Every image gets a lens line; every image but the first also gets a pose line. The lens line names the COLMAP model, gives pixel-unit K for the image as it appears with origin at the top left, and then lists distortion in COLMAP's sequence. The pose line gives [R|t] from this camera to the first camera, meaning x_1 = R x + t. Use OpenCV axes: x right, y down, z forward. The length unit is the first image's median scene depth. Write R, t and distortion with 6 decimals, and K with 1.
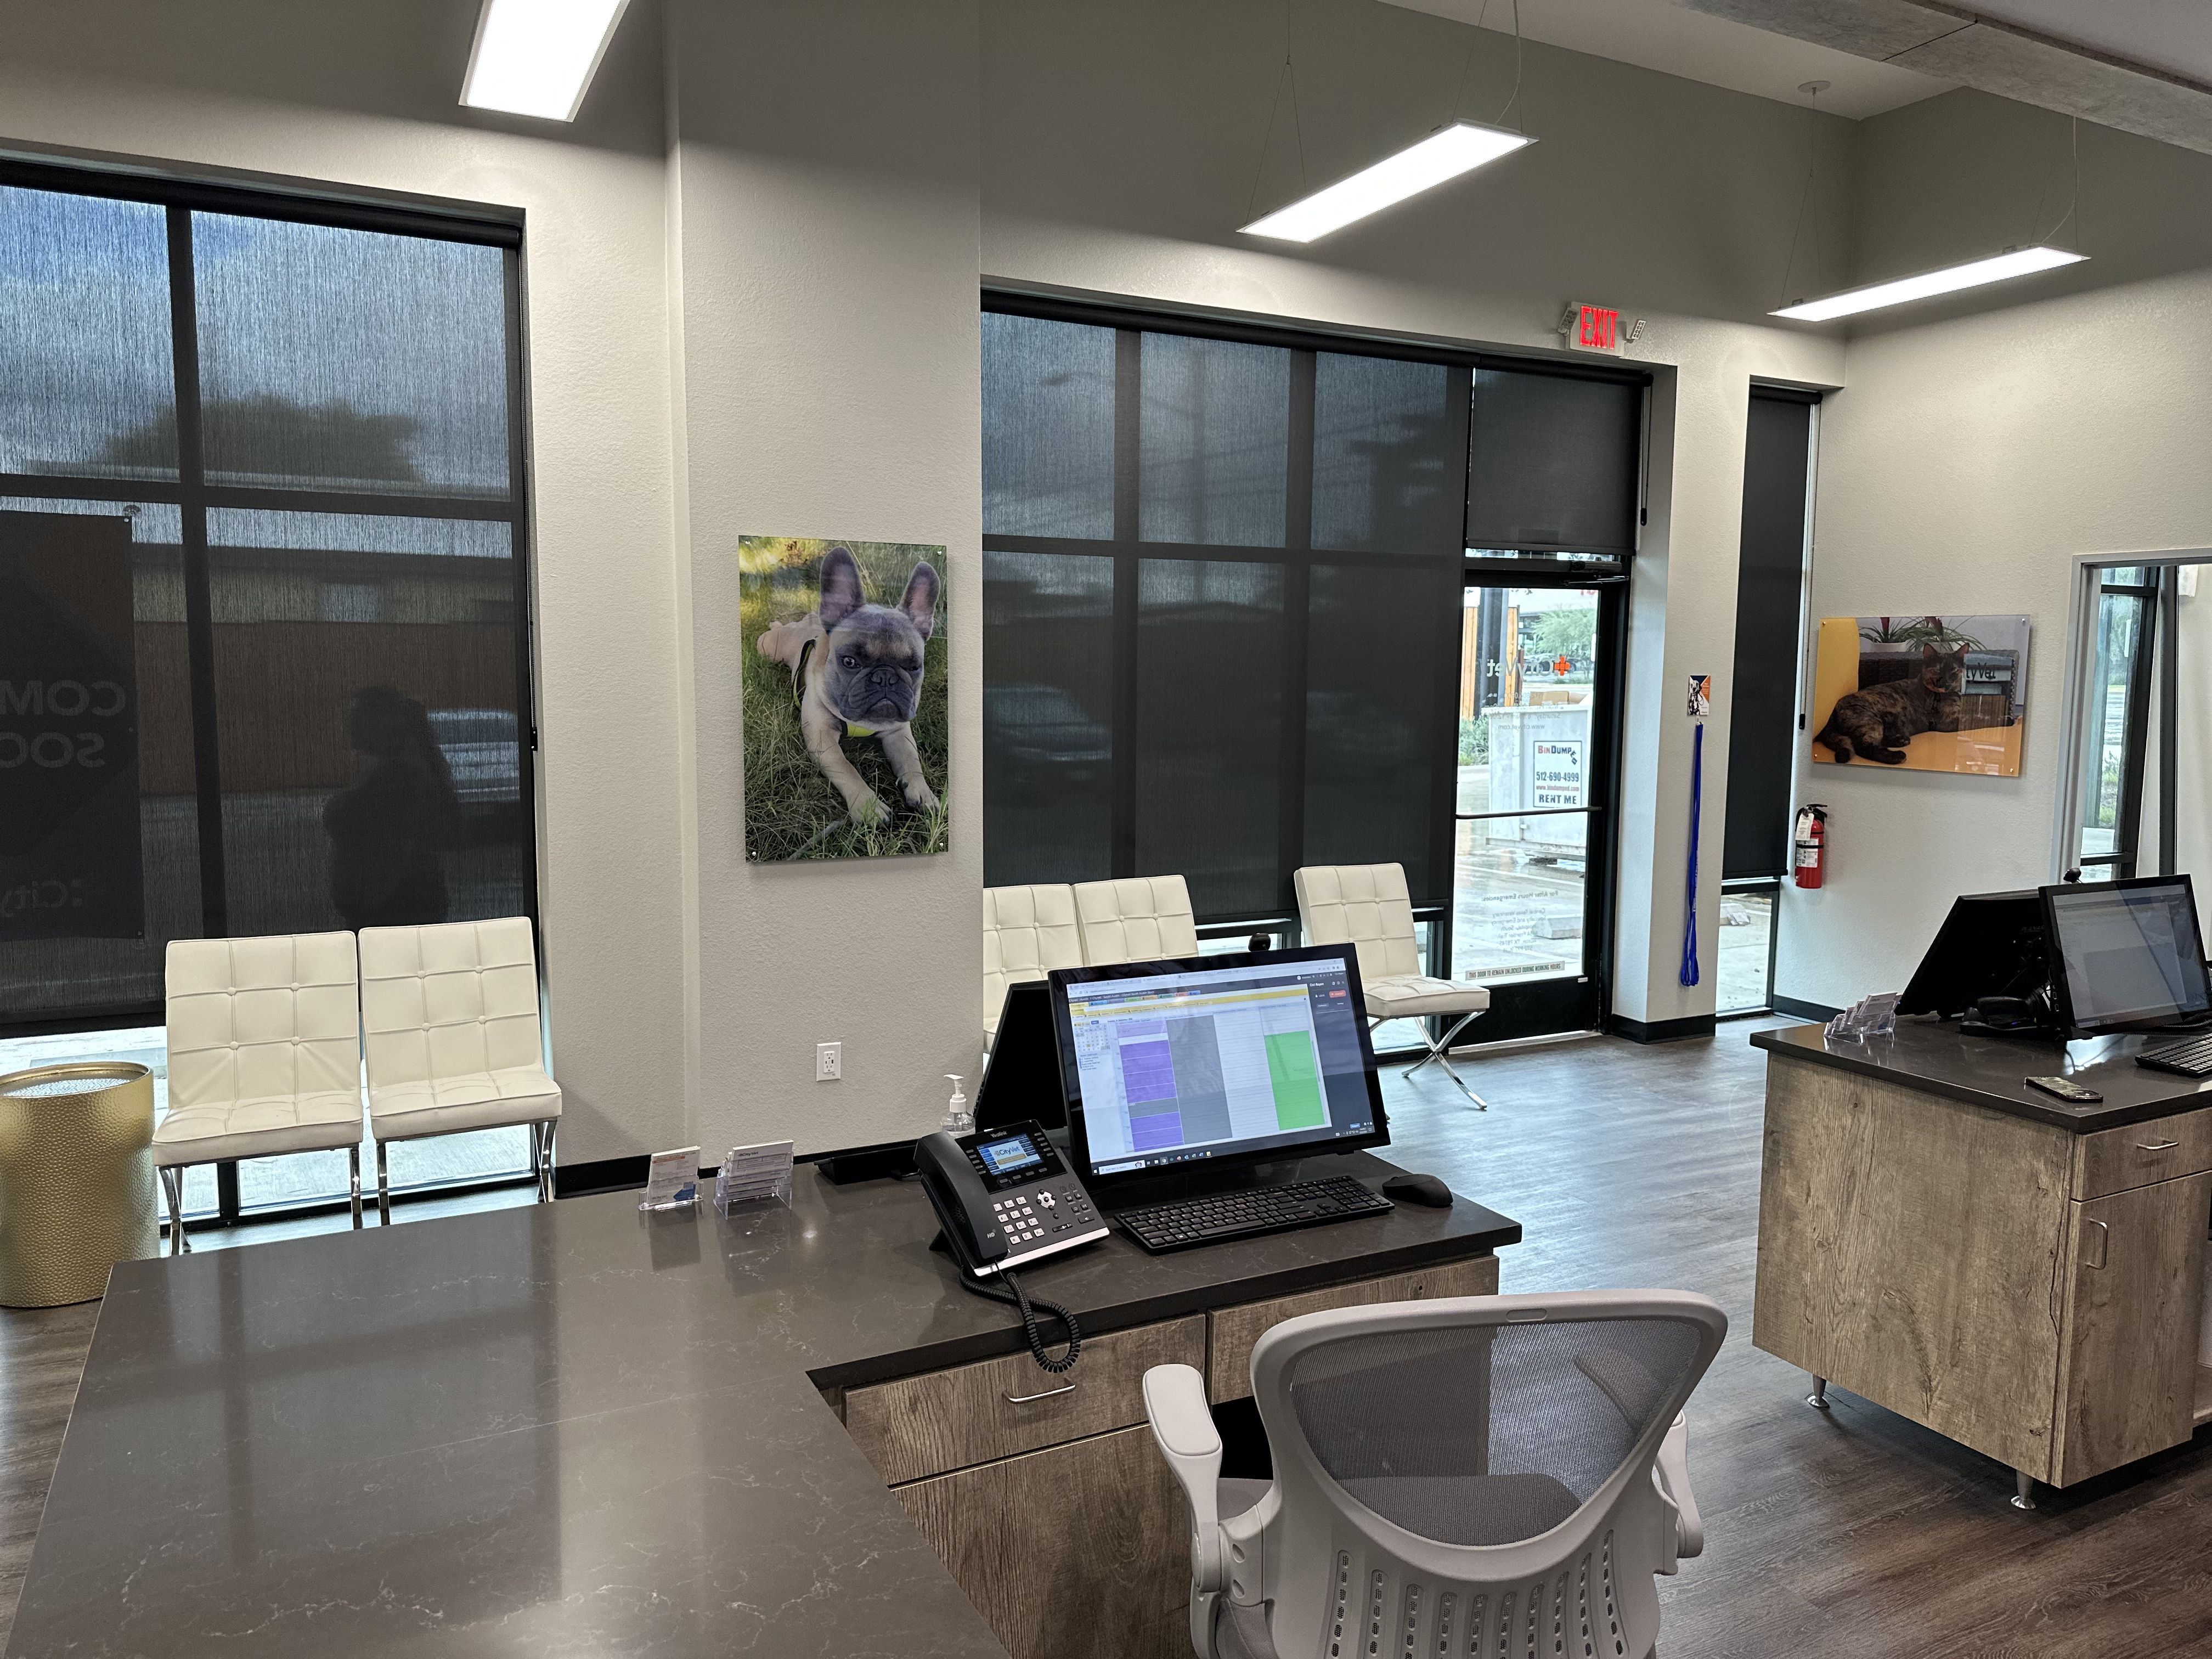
lens RADIAL K [[1556.6, 0, 1111.4], [0, 1556.6, 822.0], [0, 0, 1]] dist [-0.008006, -0.003906]
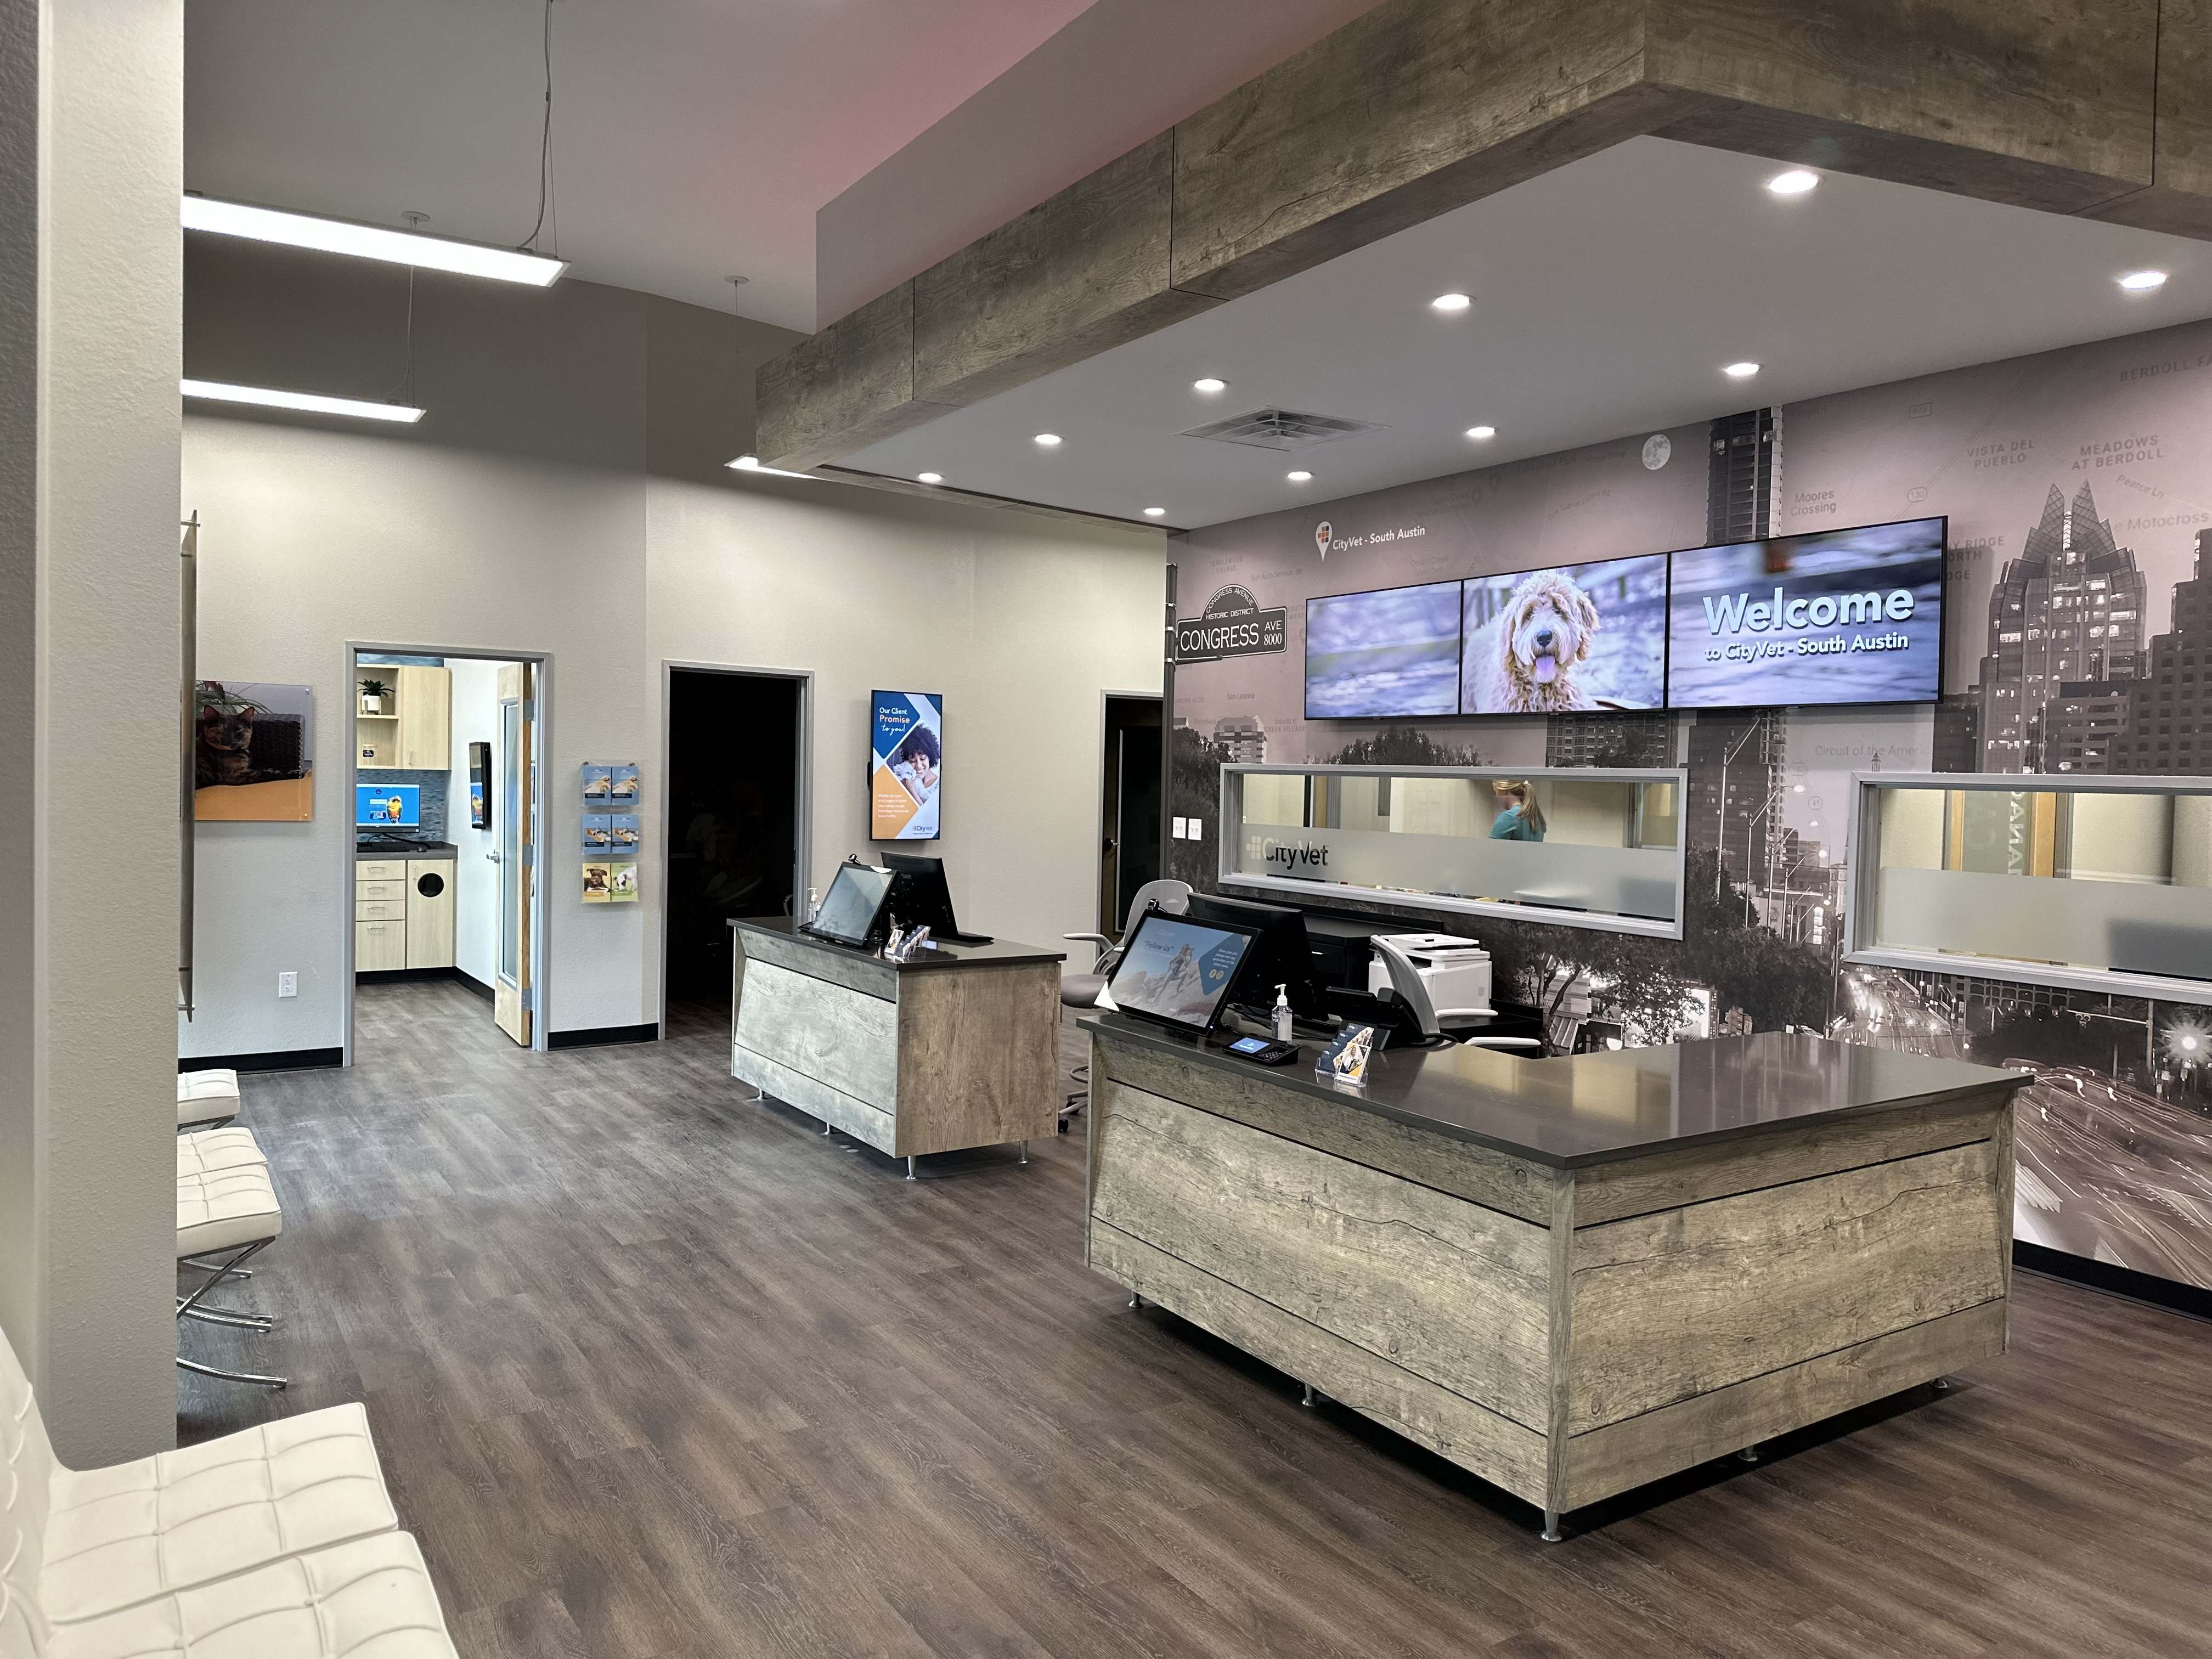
lens RADIAL K [[1556.6, 0, 1109.9], [0, 1556.6, 826.9], [0, 0, 1]] dist [-0.008006, -0.003906]
pose [[-0.121631, -0.044023, 0.991599, -1.300783], [0.075222, 0.995734, 0.053434, -0.080758], [-0.989721, 0.081089, -0.117801, 1.021062]]
